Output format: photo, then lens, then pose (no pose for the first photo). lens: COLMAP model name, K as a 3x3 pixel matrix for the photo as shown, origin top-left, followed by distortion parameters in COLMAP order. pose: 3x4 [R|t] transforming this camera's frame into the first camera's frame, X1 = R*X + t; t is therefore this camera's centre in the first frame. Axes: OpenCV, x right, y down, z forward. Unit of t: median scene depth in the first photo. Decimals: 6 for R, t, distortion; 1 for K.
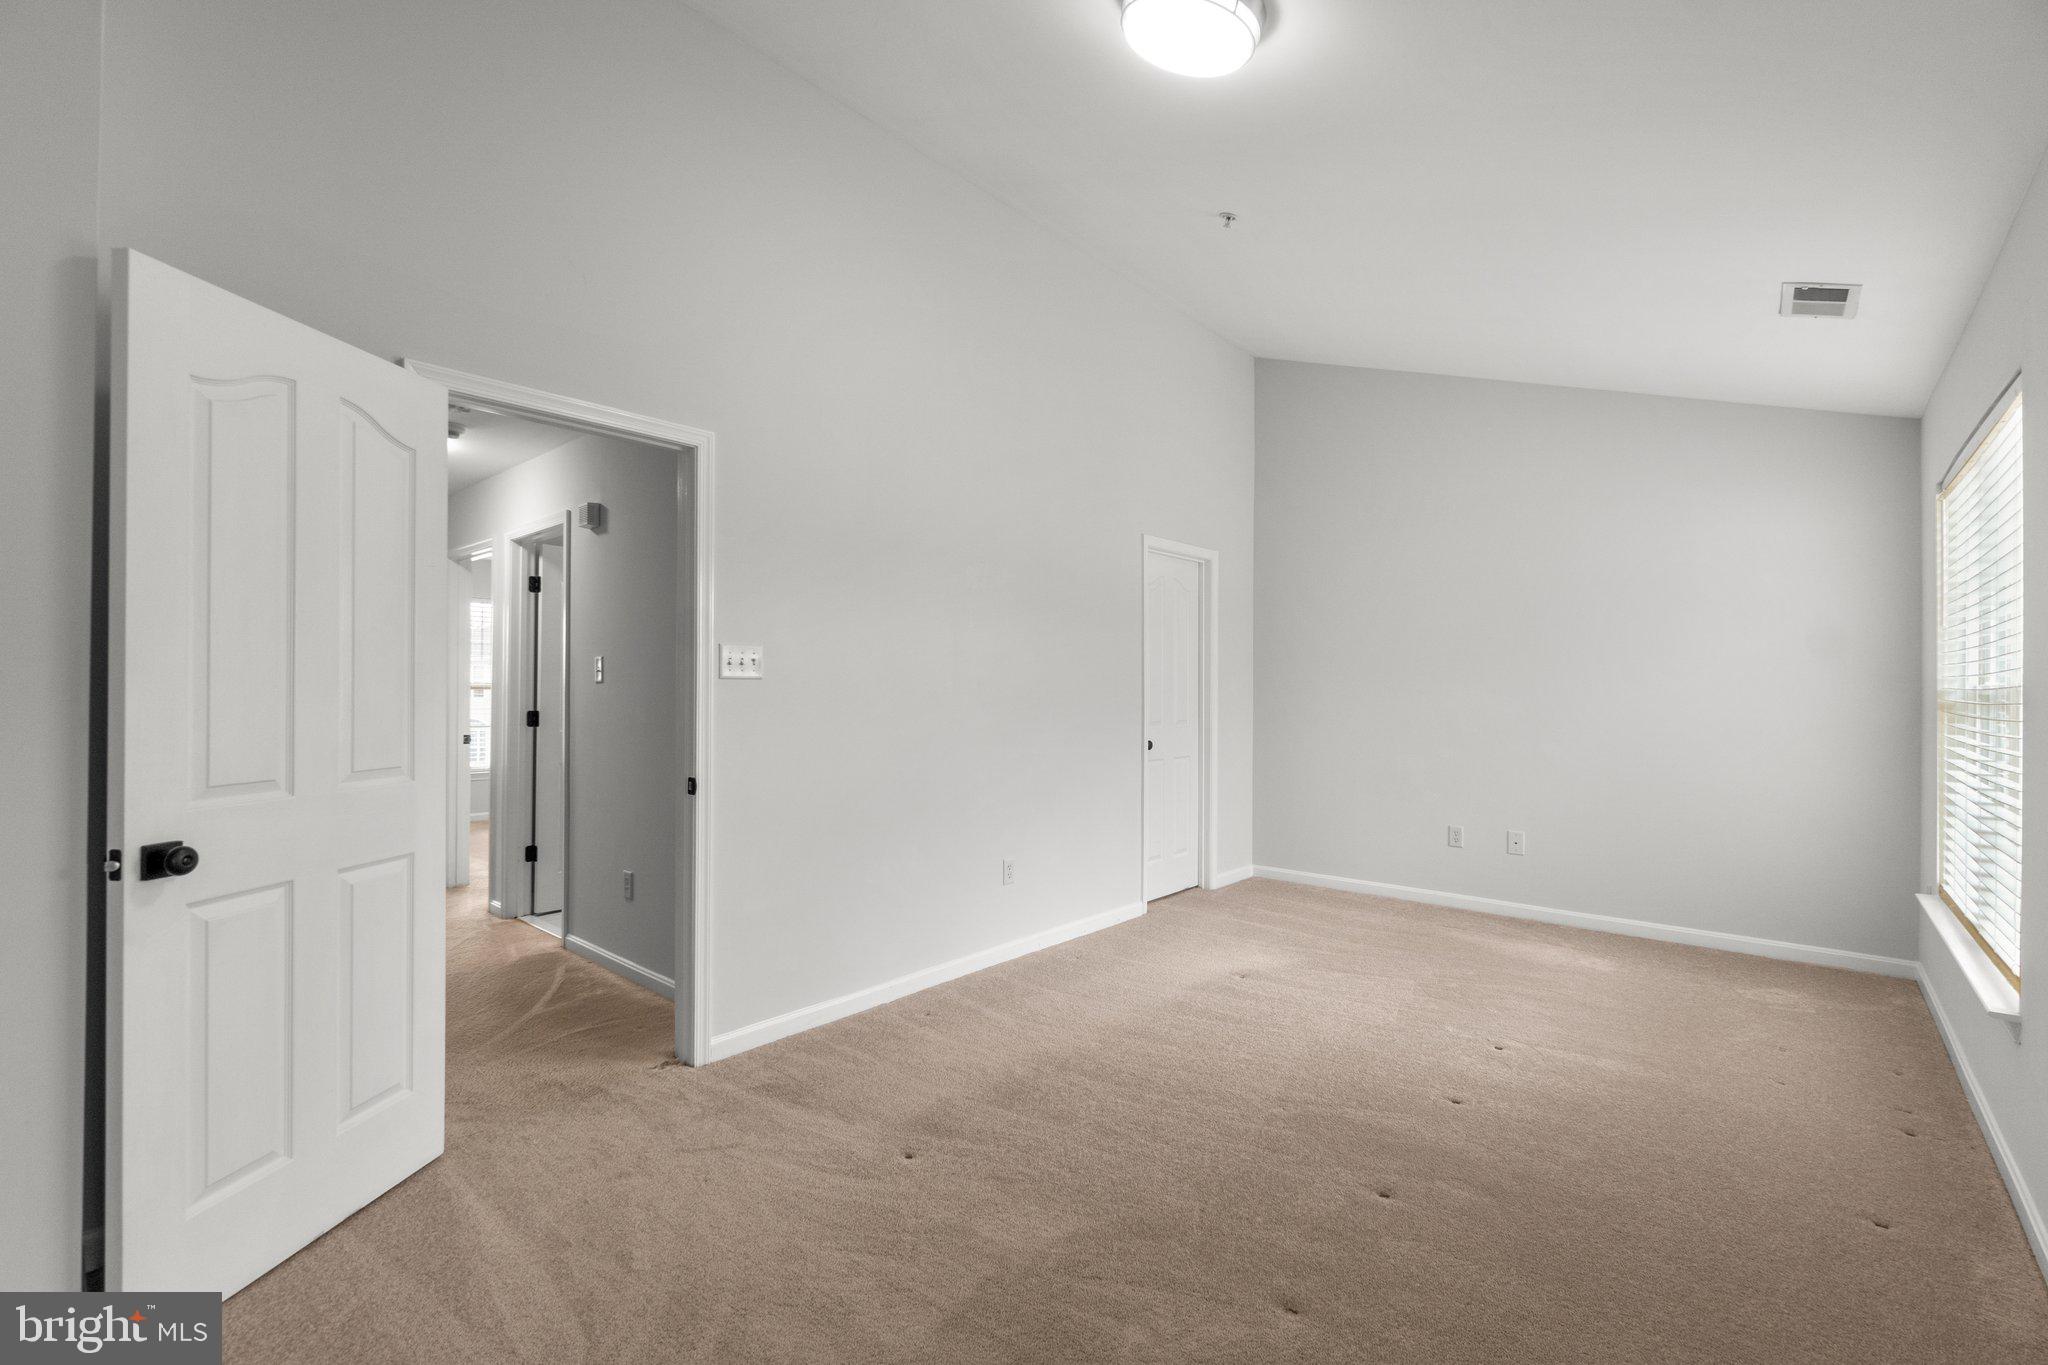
lens RADIAL K [[868.7, 0, 1008.3], [0, 868.7, 690.1], [0, 0, 1]] dist [-0.002758, 0.000630]
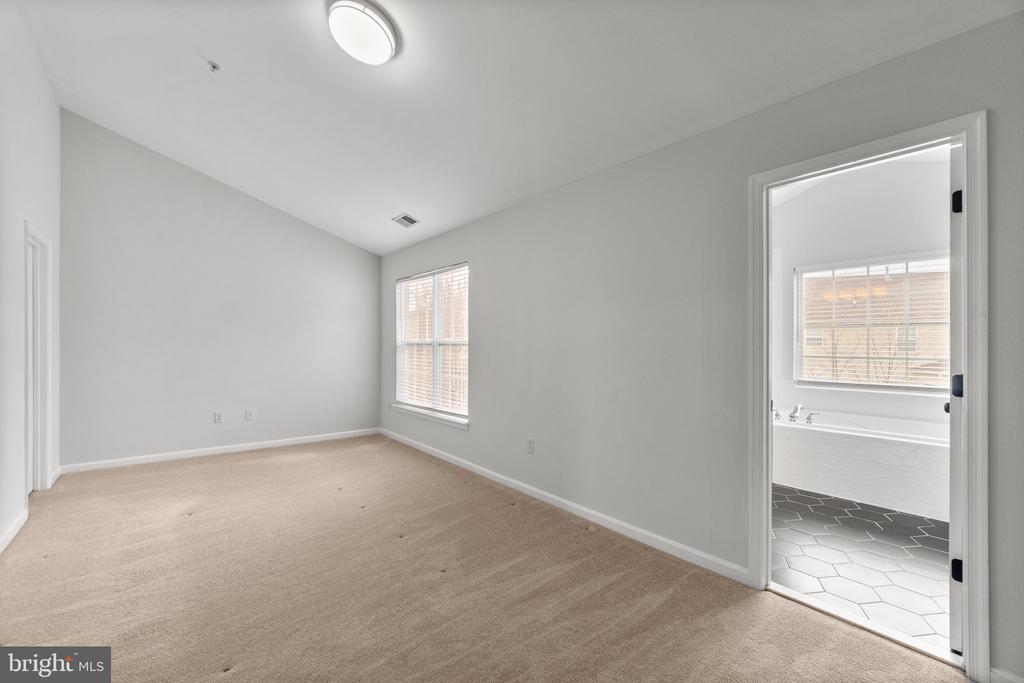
lens RADIAL K [[434.4, 0, 507.7], [0, 434.4, 340.4], [0, 0, 1]] dist [-0.002758, 0.000630]
pose [[0.172249, 0.009501, 0.985008, -0.410676], [-0.001211, 0.999955, -0.009433, 0.006760], [-0.985053, 0.000432, 0.172253, 0.246441]]
